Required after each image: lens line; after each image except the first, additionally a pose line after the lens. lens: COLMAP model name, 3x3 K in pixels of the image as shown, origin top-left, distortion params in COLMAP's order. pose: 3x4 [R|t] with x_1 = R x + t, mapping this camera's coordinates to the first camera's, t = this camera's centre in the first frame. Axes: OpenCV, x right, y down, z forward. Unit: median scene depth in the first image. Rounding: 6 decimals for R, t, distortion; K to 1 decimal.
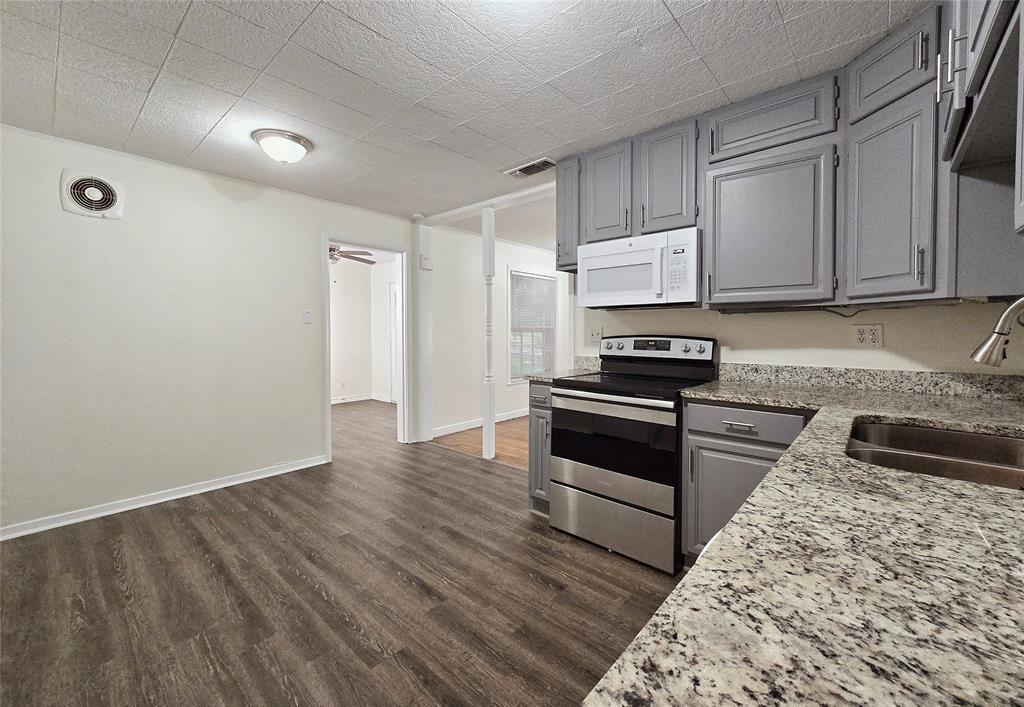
lens RADIAL K [[420.2, 0, 517.3], [0, 420.2, 337.5], [0, 0, 1]] dist [-0.000377, -0.000099]
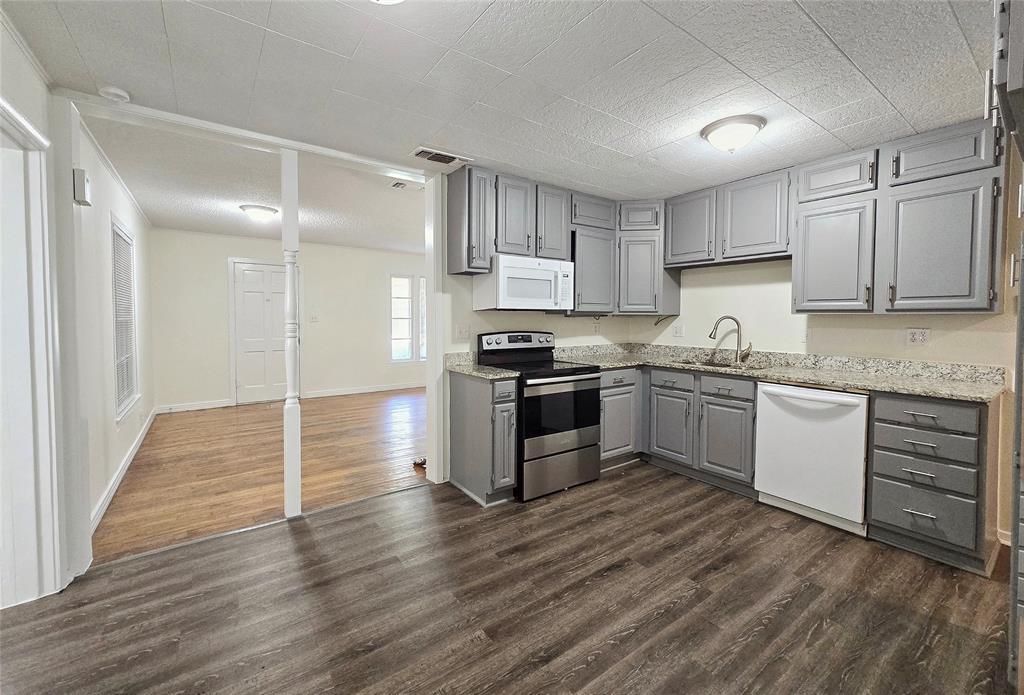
lens RADIAL K [[416.0, 0, 520.6], [0, 416.0, 329.8], [0, 0, 1]] dist [0.001028, 0.000169]
pose [[0.215768, -0.030481, 0.975969, -1.220148], [0.013643, 0.999509, 0.028200, -0.060182], [-0.976349, 0.007230, 0.216078, 0.916922]]
